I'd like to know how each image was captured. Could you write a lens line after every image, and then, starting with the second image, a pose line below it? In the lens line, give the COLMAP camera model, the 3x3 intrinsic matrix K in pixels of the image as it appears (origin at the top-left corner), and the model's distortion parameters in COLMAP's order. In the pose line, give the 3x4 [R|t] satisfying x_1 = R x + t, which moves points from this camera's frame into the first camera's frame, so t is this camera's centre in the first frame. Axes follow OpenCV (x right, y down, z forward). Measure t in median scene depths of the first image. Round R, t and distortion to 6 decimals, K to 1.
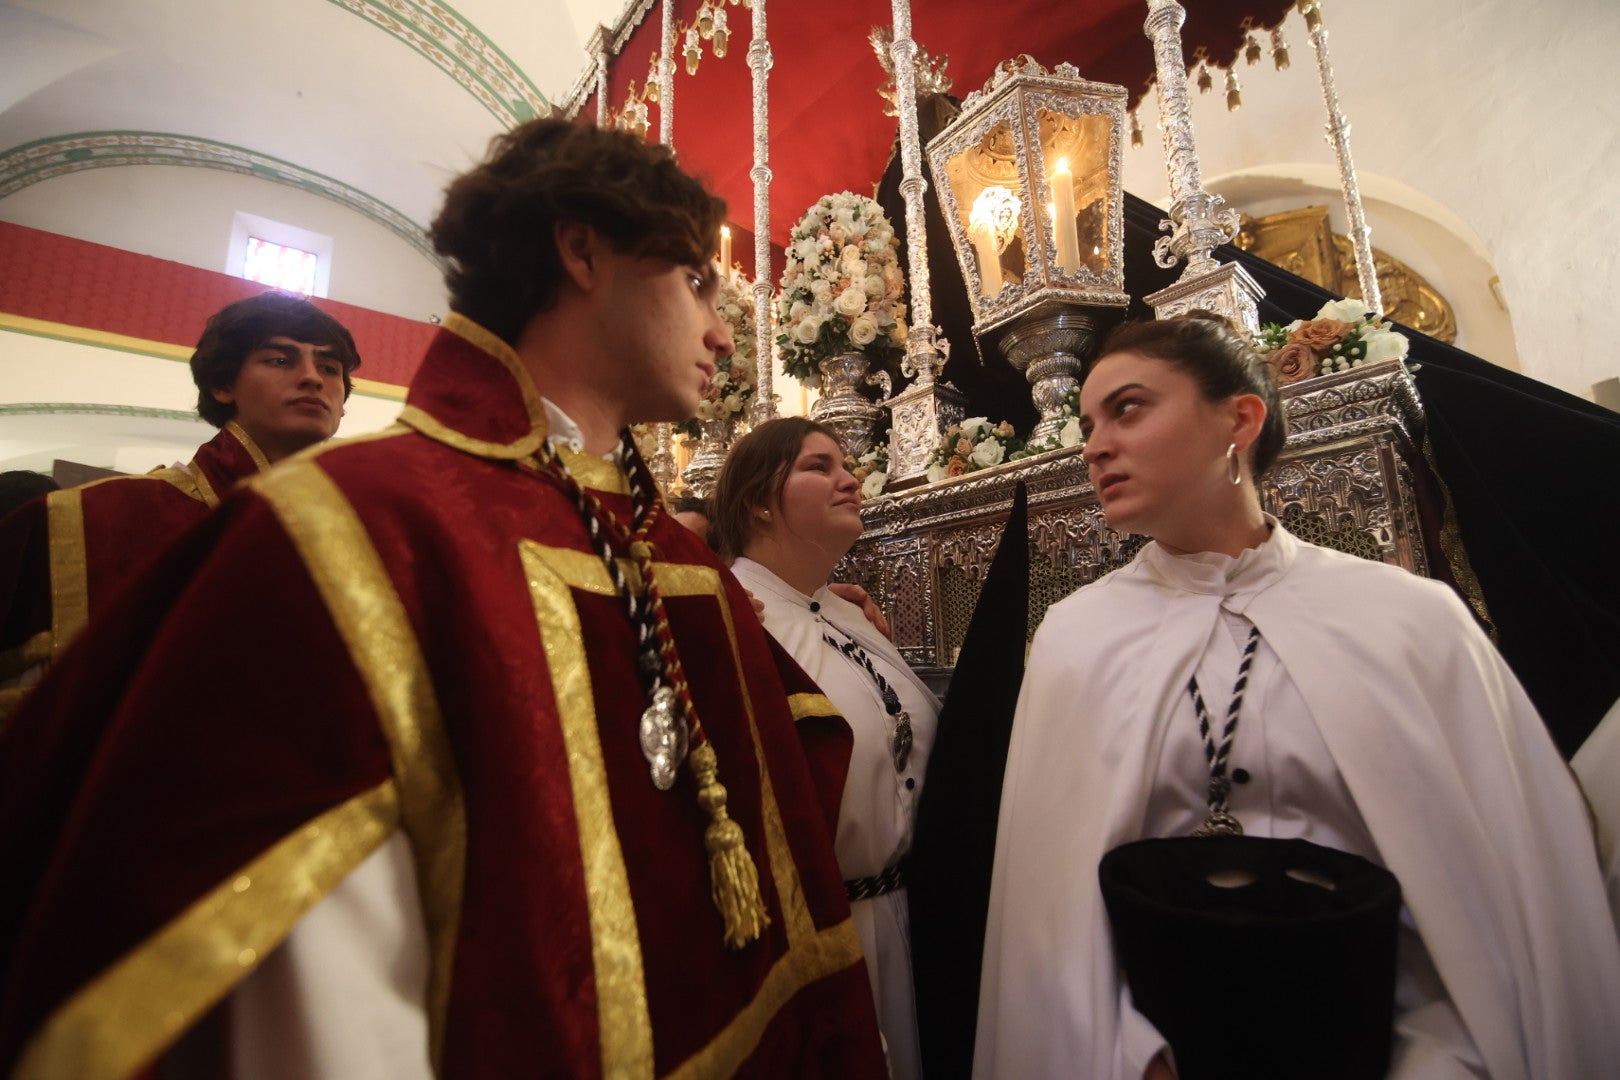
lens RADIAL K [[701.4, 0, 814.3], [0, 701.4, 541.4], [0, 0, 1]] dist [0.000373, -0.008819]
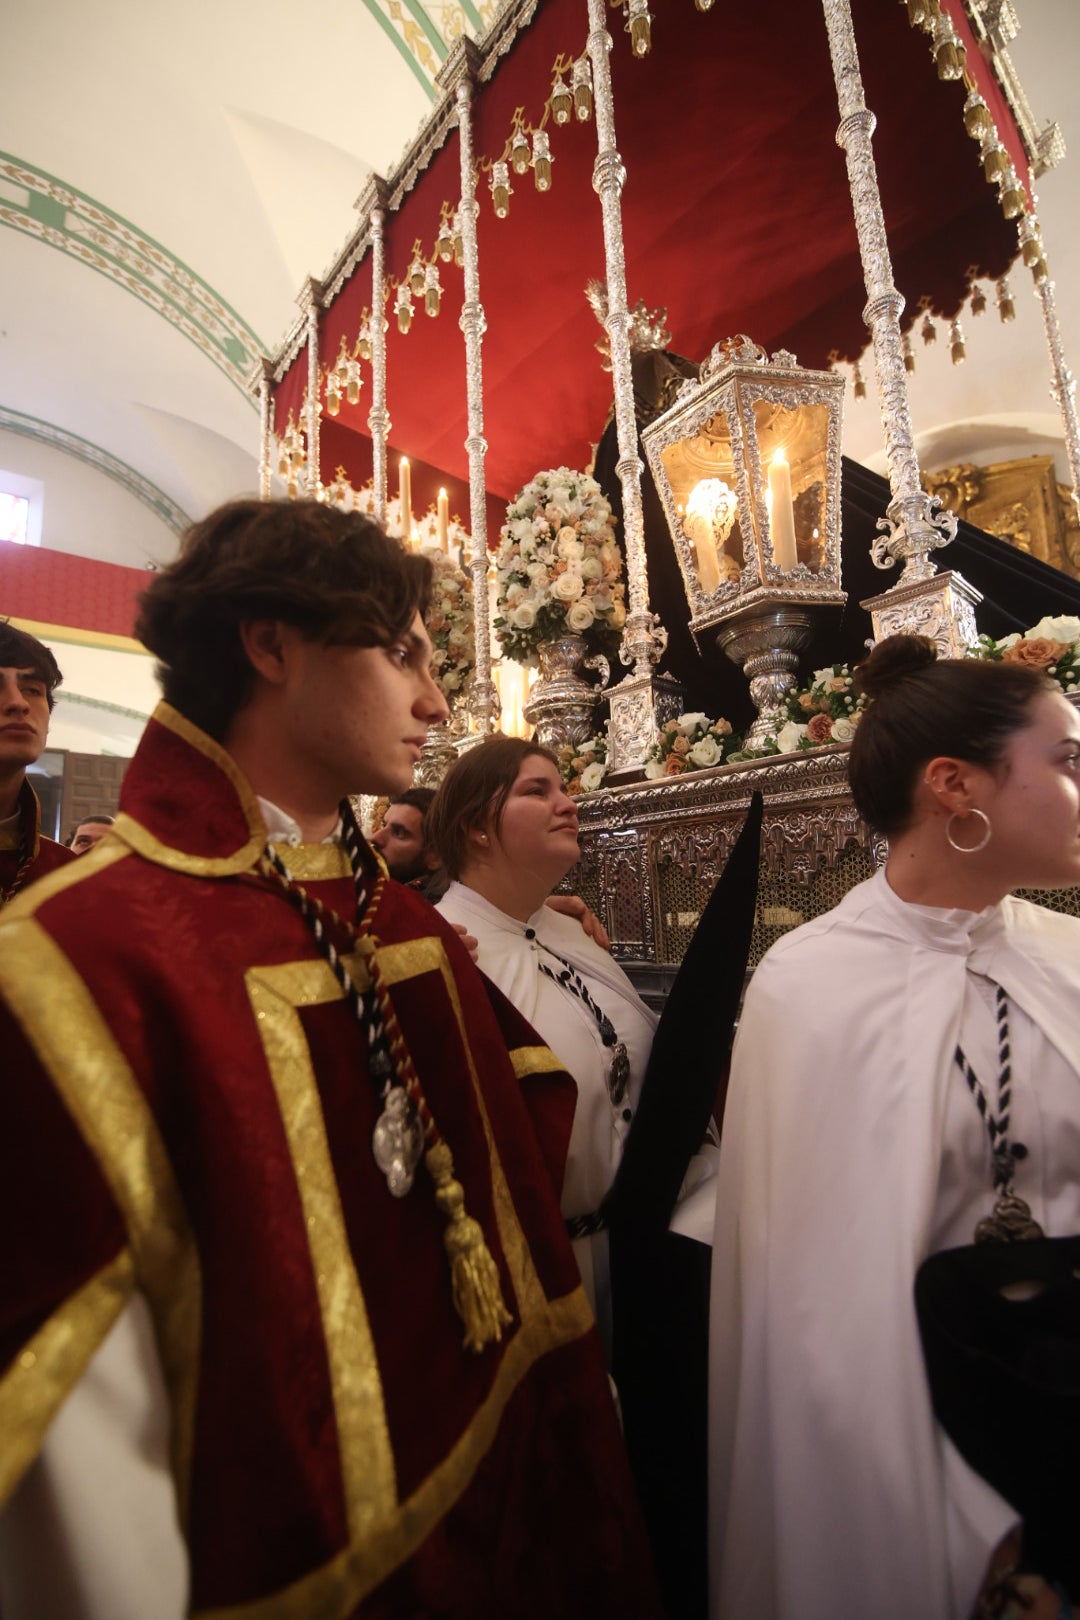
lens RADIAL K [[701.4, 0, 547.2], [0, 701.4, 801.0], [0, 0, 1]] dist [0.000373, -0.008819]
pose [[0.999870, -0.013993, 0.008013, 0.010625], [0.013701, 0.999278, 0.035426, -0.071801], [-0.008503, -0.035312, 0.999340, 0.003151]]
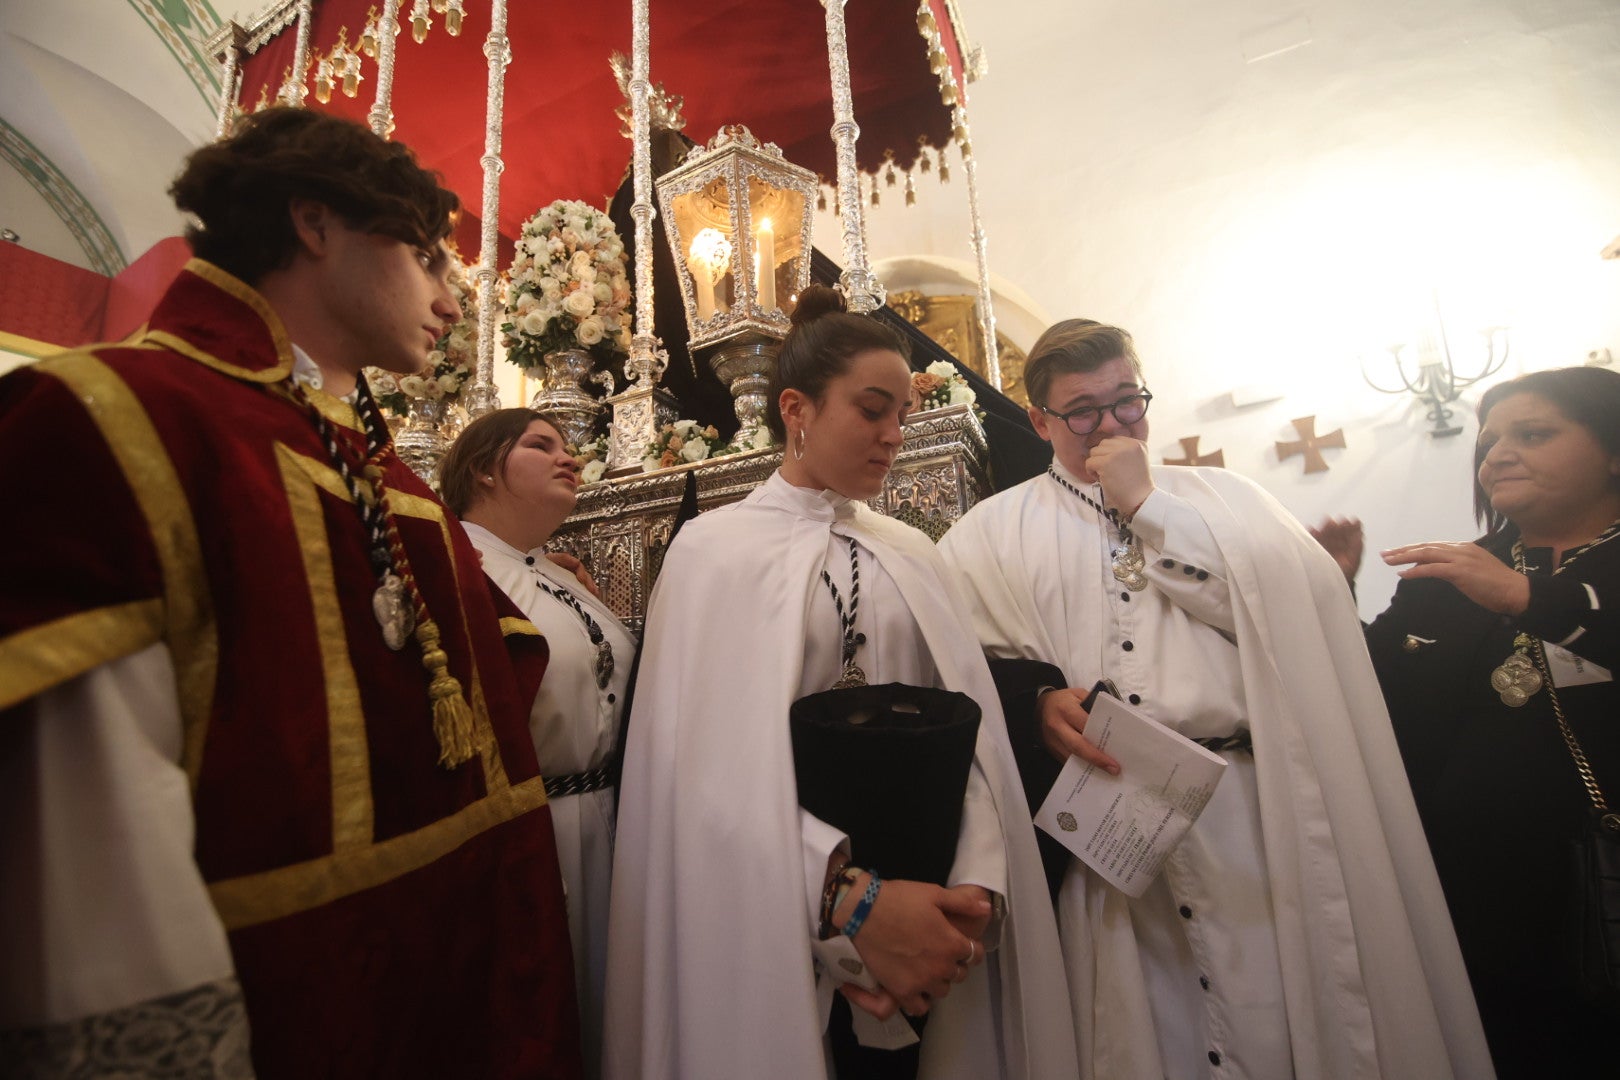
lens RADIAL K [[701.4, 0, 812.7], [0, 701.4, 540.7], [0, 0, 1]] dist [0.000373, -0.008819]
pose [[0.922815, 0.050408, 0.381930, -0.009250], [-0.039571, 0.998561, -0.036181, 0.045430], [-0.383205, 0.018275, 0.923483, -0.120049]]
